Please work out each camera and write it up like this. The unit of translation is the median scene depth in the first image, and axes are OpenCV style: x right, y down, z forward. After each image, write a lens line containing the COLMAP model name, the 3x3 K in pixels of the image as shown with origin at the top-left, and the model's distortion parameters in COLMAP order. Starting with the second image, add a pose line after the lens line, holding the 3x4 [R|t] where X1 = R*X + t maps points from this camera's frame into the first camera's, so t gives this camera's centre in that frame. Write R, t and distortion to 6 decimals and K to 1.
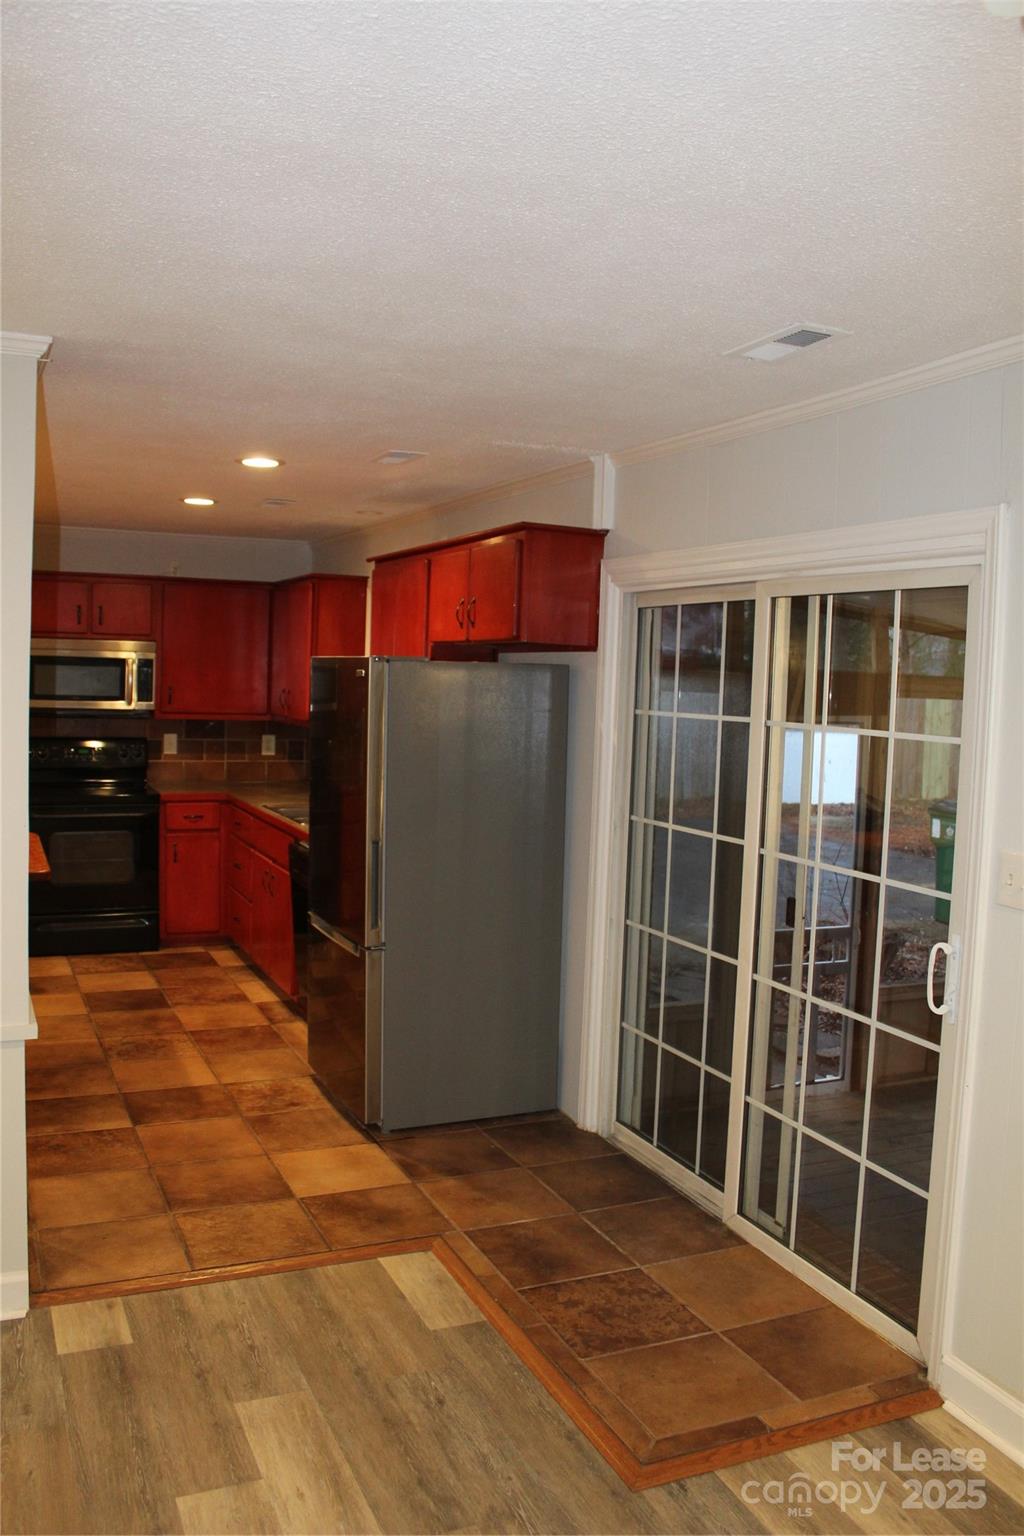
lens RADIAL K [[1274.8, 0, 504.0], [0, 1274.8, 766.1], [0, 0, 1]] dist [-0.141473, 0.097216]
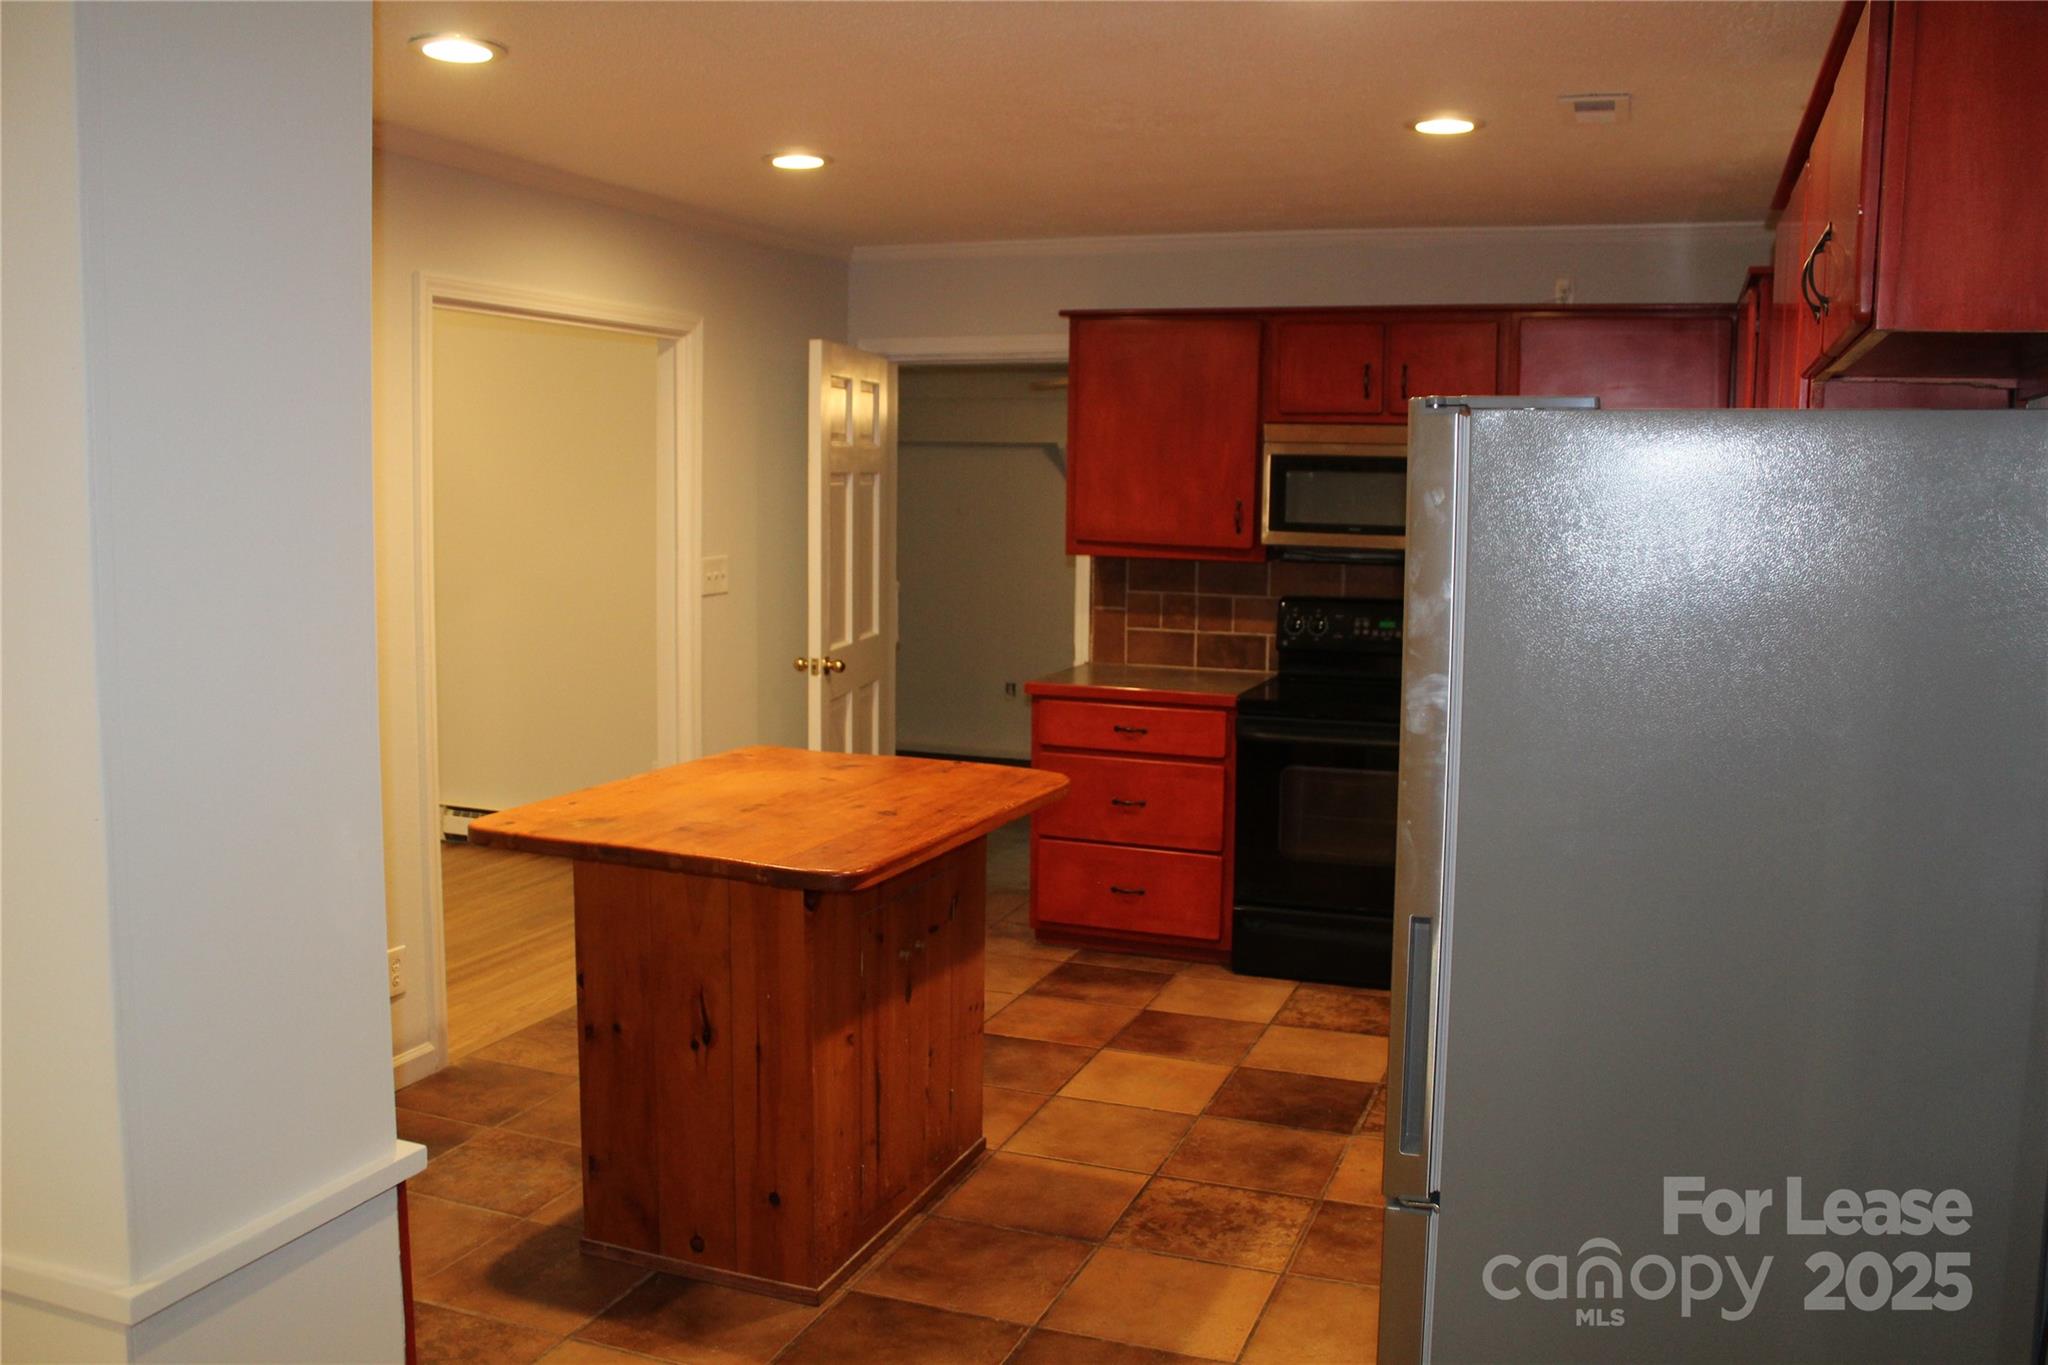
lens RADIAL K [[1699.8, 0, 1024.3], [0, 1699.8, 689.9], [0, 0, 1]] dist [-0.141473, 0.097216]
pose [[0.712942, 0.061954, -0.698481, 0.113302], [-0.039503, 0.998056, 0.048205, -0.016912], [0.700109, -0.006775, 0.714004, 0.457157]]
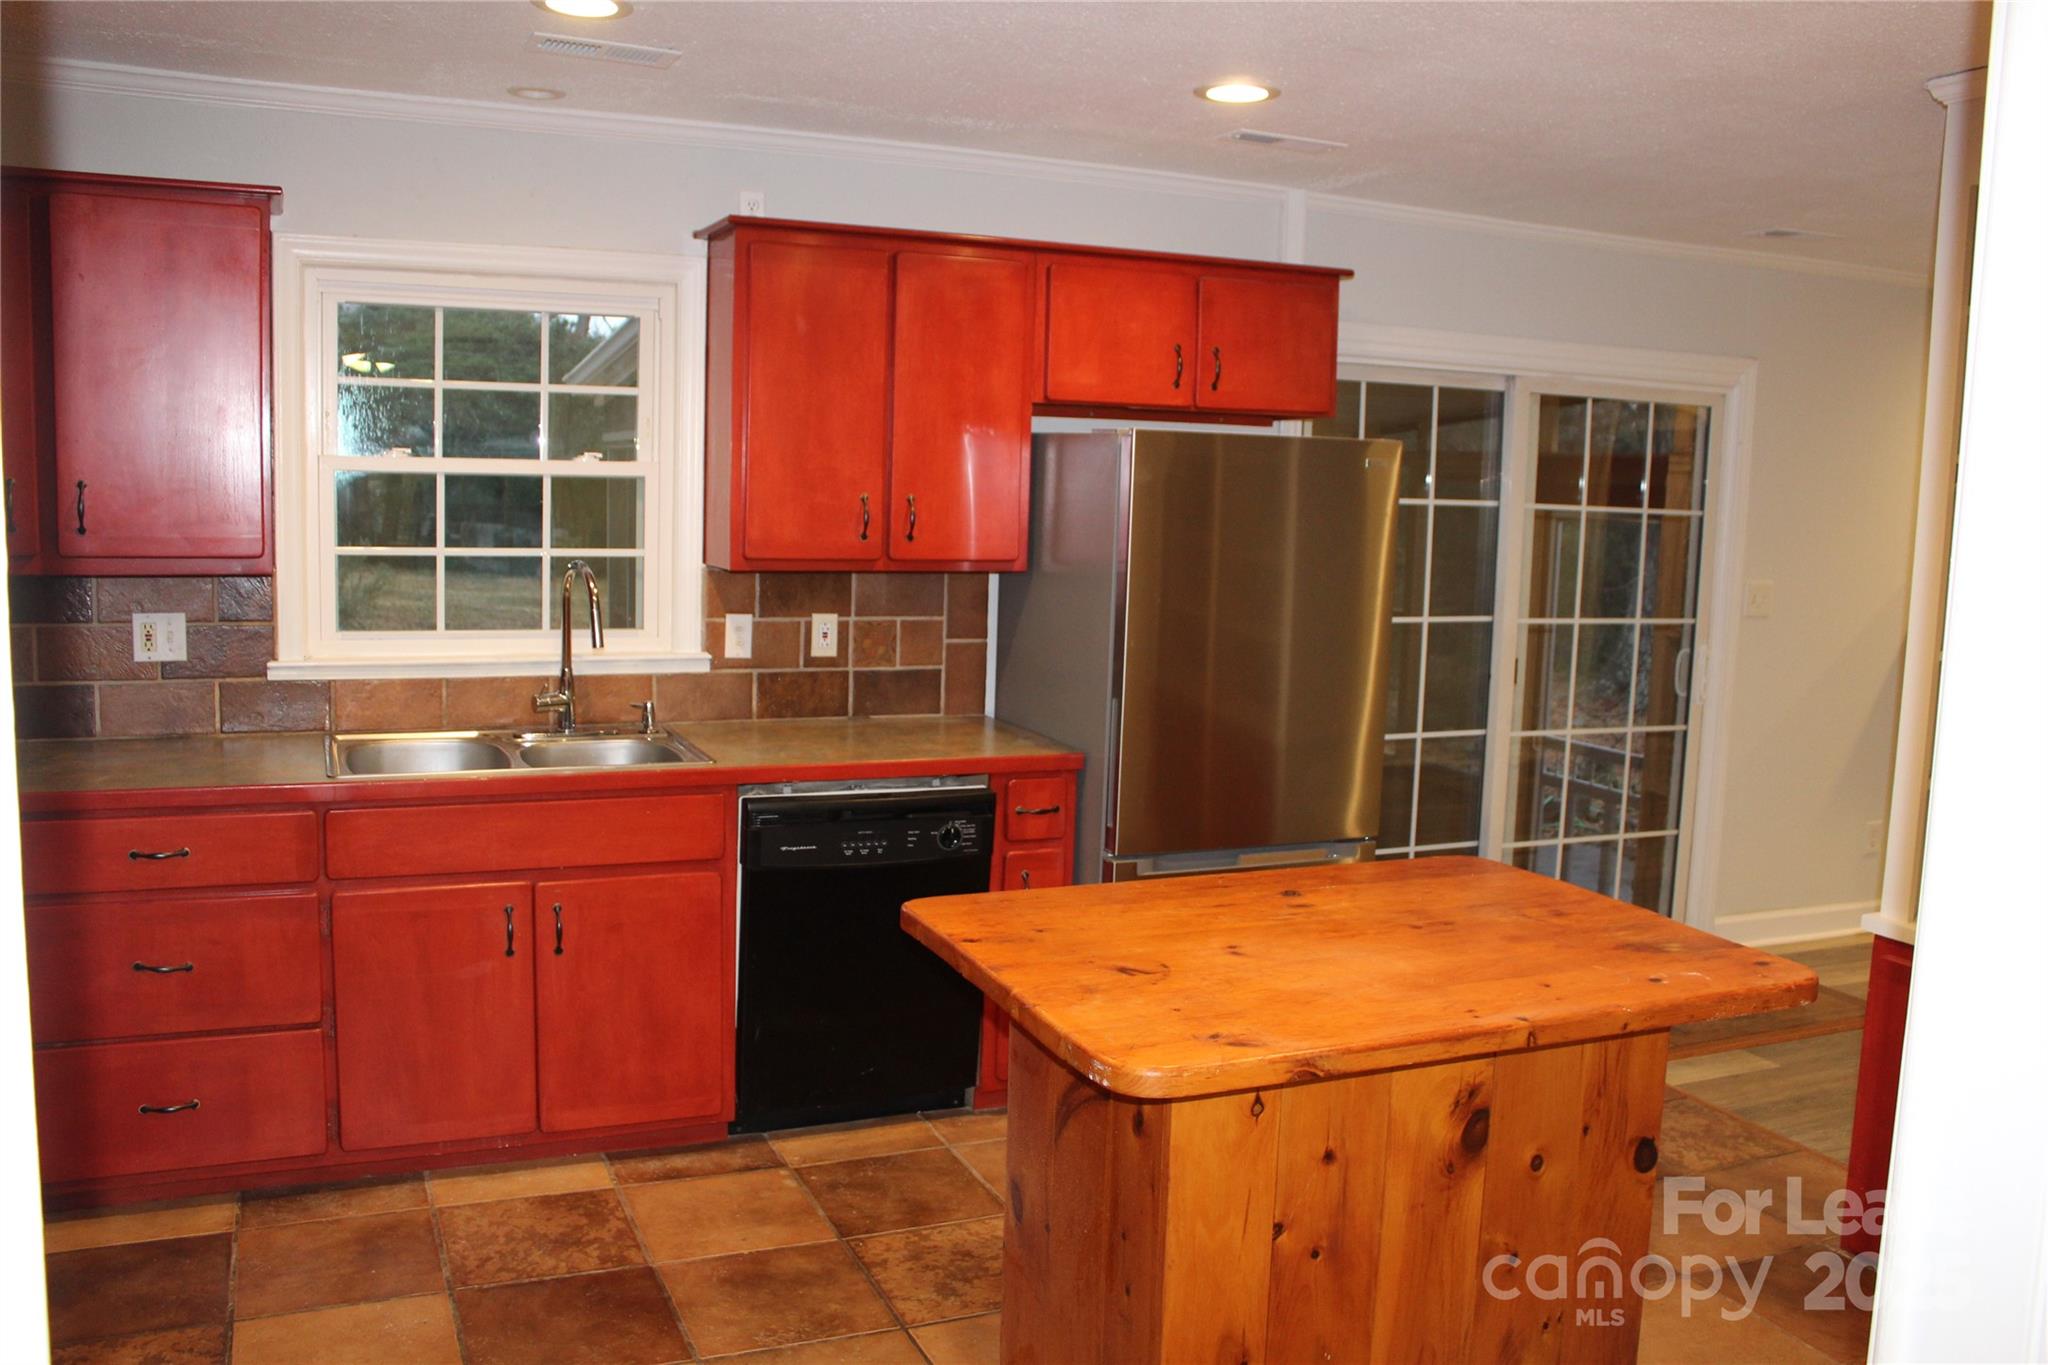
lens RADIAL K [[1699.8, 0, 981.6], [0, 1699.8, 681.8], [0, 0, 1]] dist [-0.141473, 0.097216]
pose [[0.017283, -0.151511, 0.988305, -0.841648], [0.040429, 0.987750, 0.150719, -0.083136], [-0.999033, 0.037351, 0.023196, 0.942589]]
